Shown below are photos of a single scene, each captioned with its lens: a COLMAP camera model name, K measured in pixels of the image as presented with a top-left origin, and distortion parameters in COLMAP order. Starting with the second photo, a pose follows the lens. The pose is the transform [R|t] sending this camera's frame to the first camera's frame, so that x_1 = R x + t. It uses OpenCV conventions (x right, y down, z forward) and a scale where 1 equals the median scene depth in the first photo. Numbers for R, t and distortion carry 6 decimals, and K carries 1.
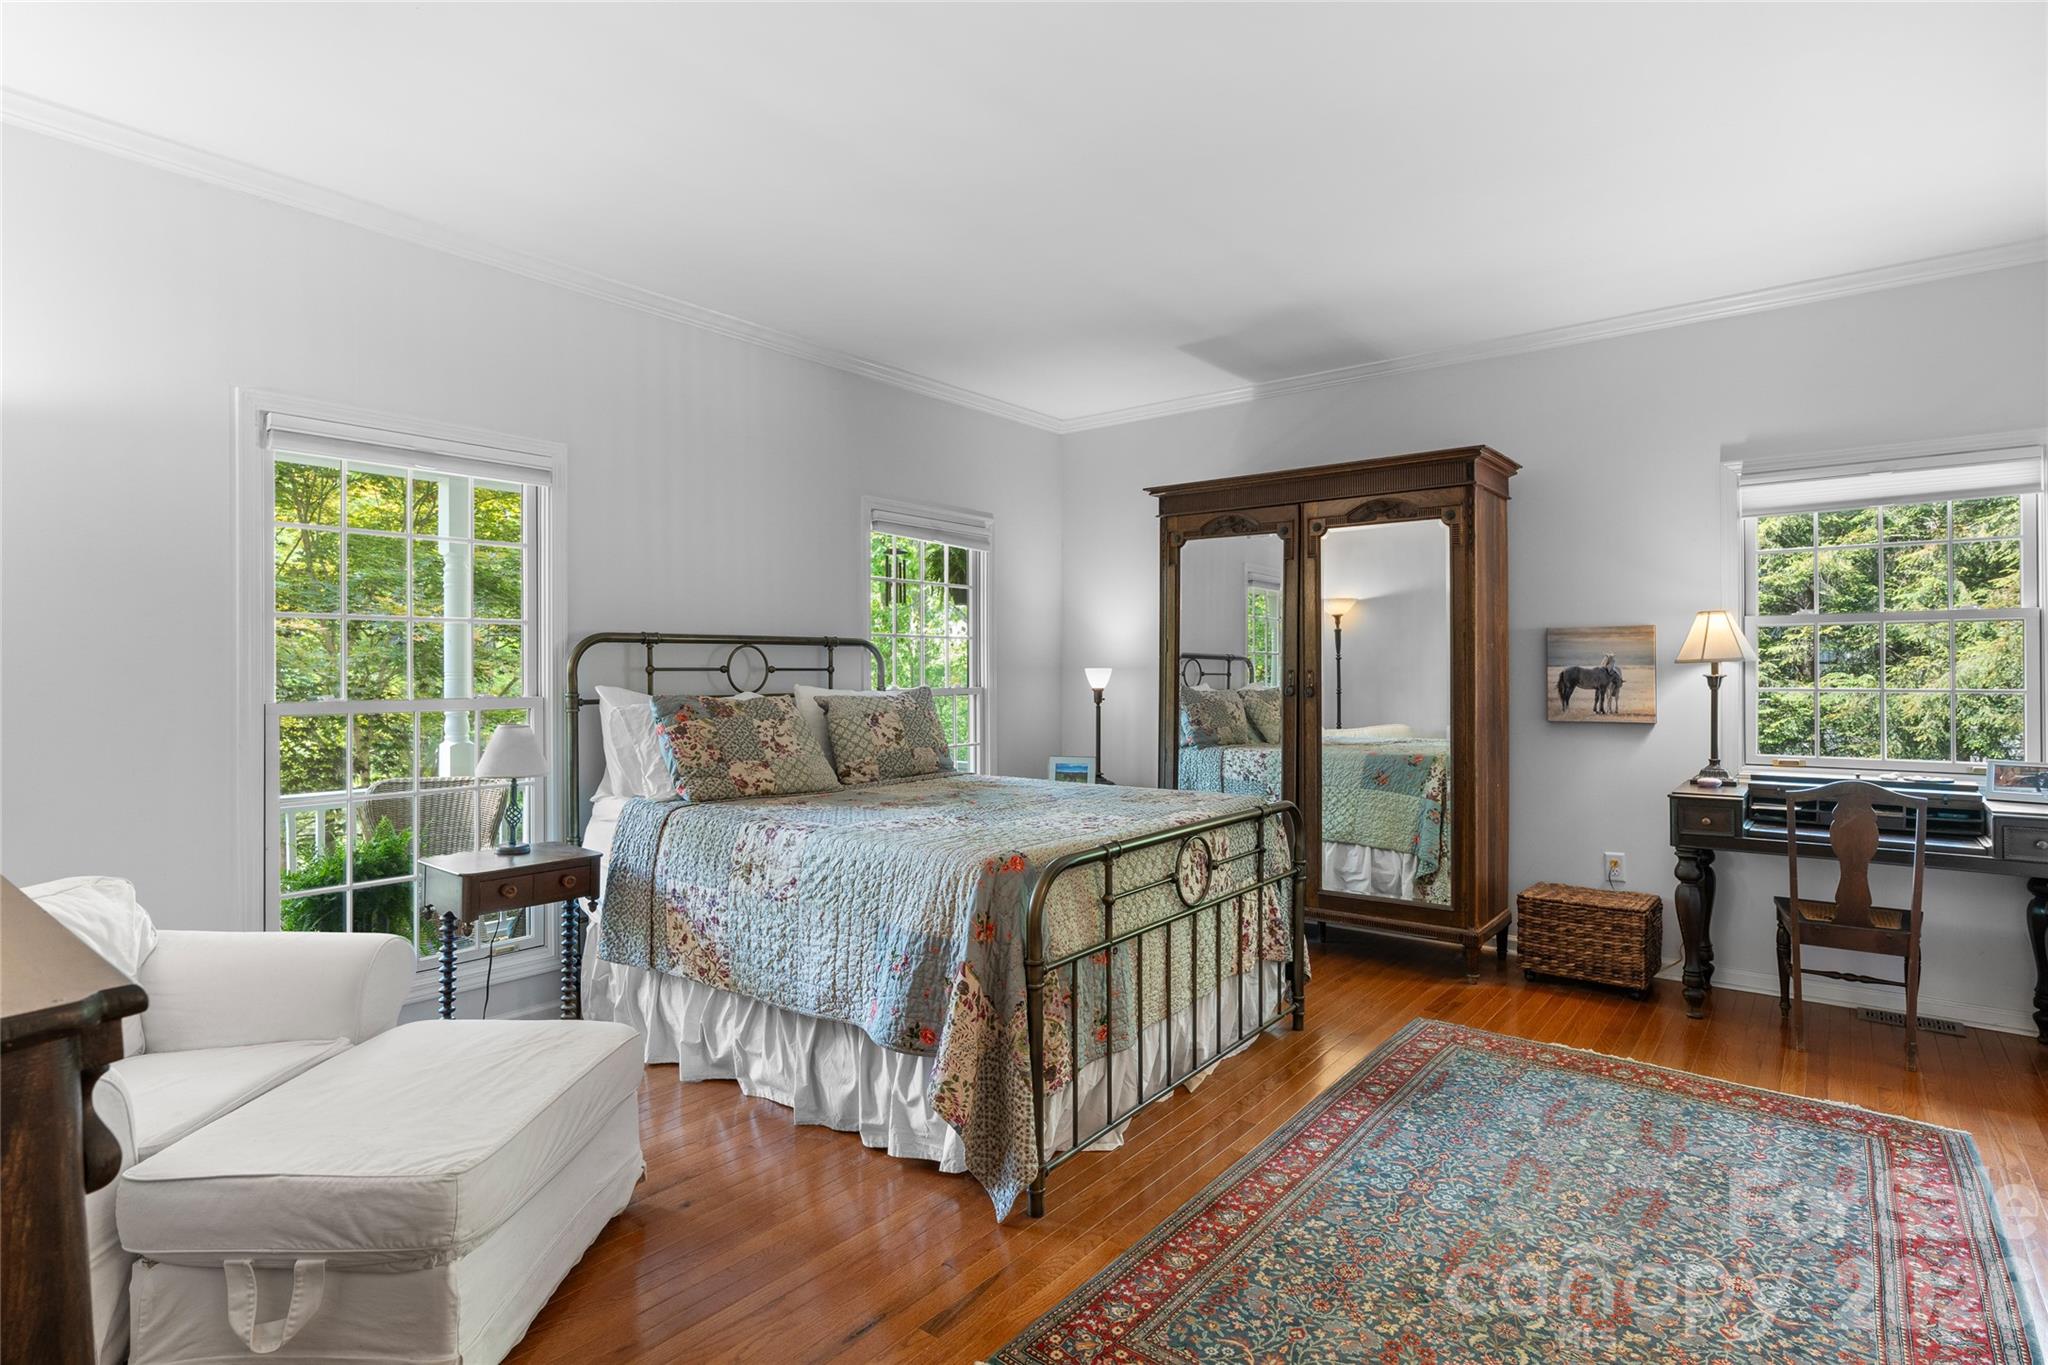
lens RADIAL K [[1028.8, 0, 1019.9], [0, 1028.8, 675.4], [0, 0, 1]] dist [-0.000951, -0.000054]
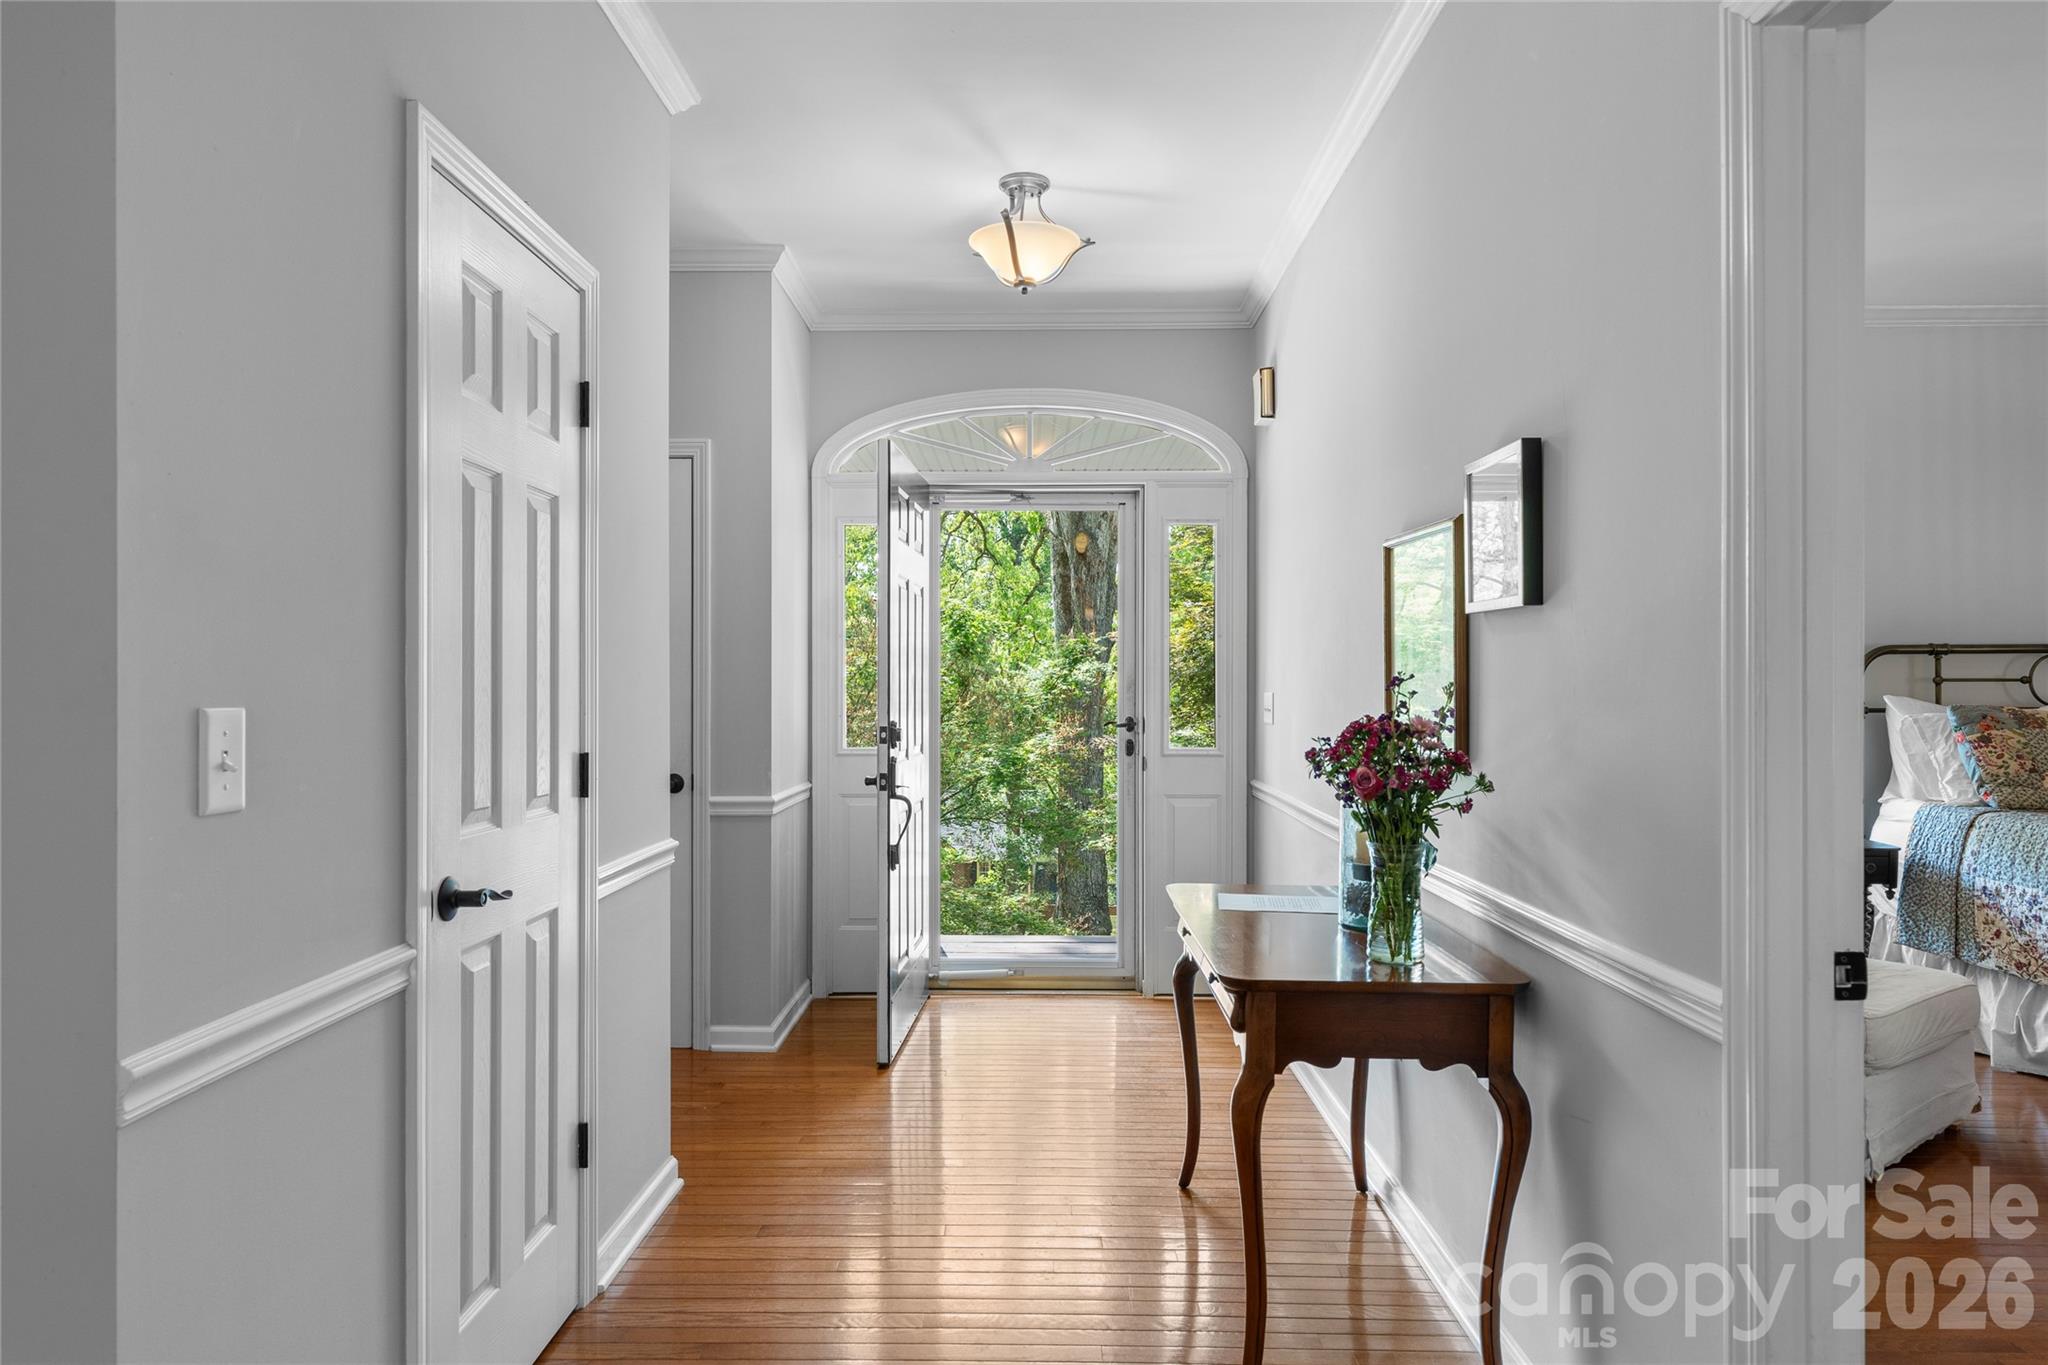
lens RADIAL K [[1226.3, 0, 1017.9], [0, 1226.3, 680.5], [0, 0, 1]] dist [0.000267, -0.000978]
pose [[0.608028, 0.004652, -0.793902, 0.057582], [-0.008700, 0.999962, -0.000803, 0.004049], [0.793868, 0.007395, 0.608045, -0.528518]]
